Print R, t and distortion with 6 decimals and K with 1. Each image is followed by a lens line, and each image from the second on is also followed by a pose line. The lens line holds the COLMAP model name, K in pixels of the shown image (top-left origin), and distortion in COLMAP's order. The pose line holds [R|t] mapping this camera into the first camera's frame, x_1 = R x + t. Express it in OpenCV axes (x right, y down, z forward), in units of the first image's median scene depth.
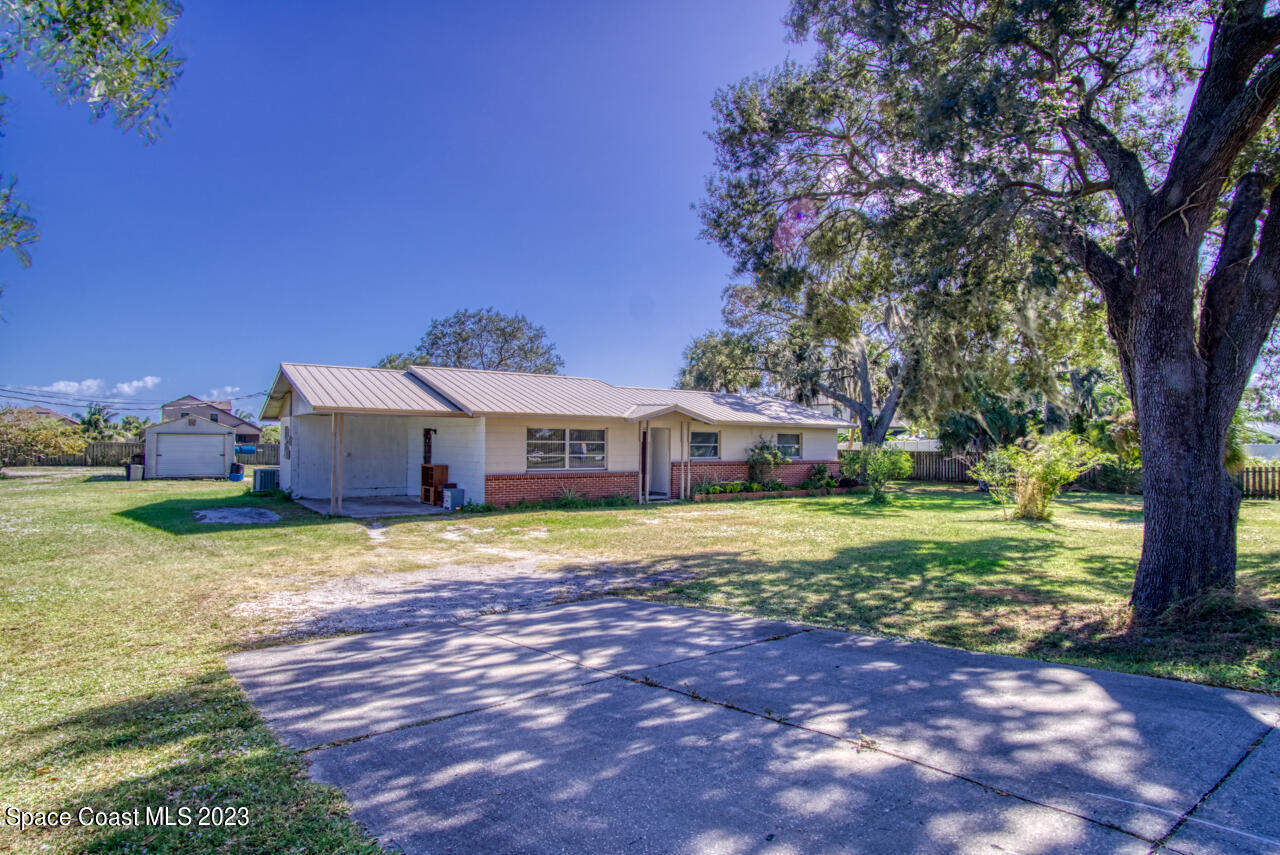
lens RADIAL K [[682.0, 0, 640.0], [0, 682.0, 427.5], [0, 0, 1]] dist [-0.031710, 0.000361]
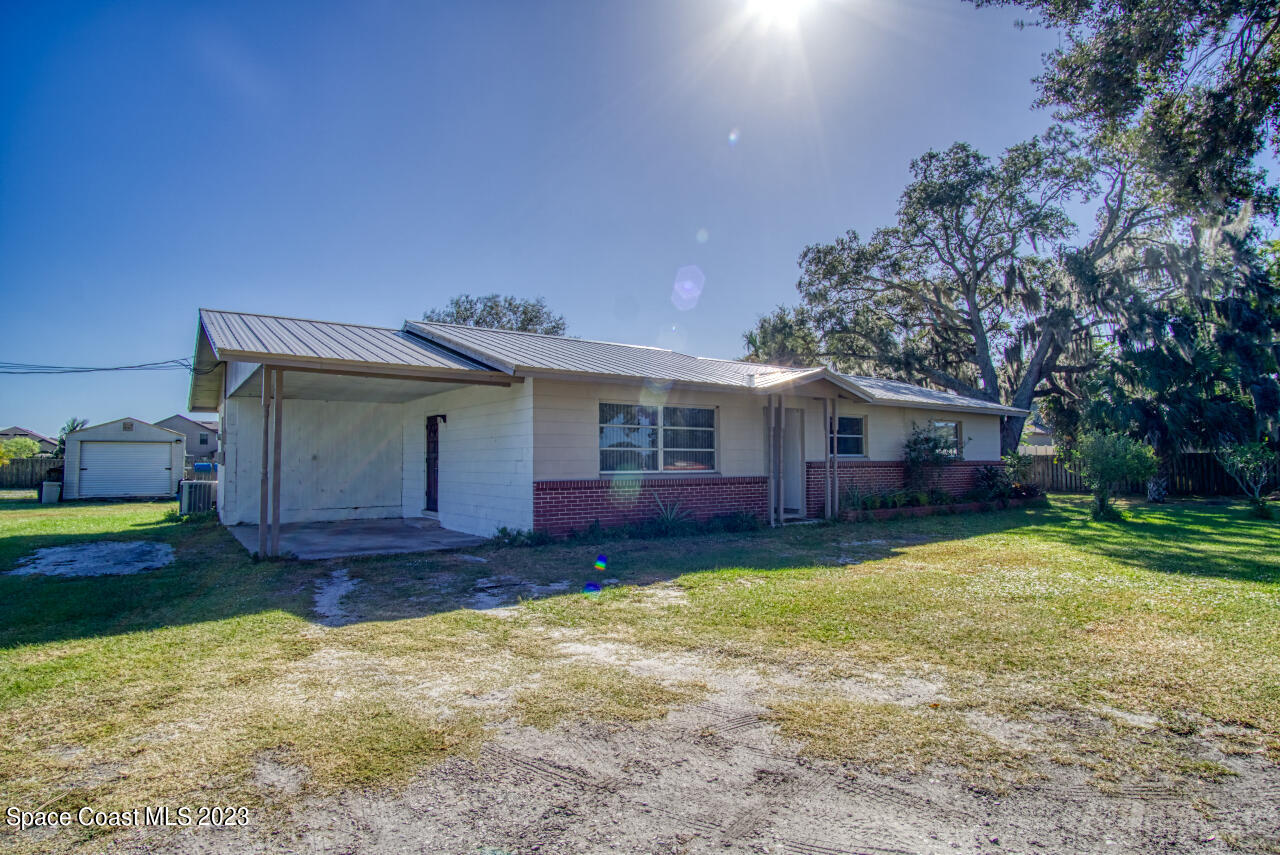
lens RADIAL K [[682.0, 0, 640.0], [0, 682.0, 427.5], [0, 0, 1]] dist [-0.031710, 0.000361]
pose [[0.999916, -0.012925, 0.000518, -0.112984], [0.012934, 0.999547, -0.027169, 0.033552], [-0.000167, 0.027174, 0.999631, 0.345986]]
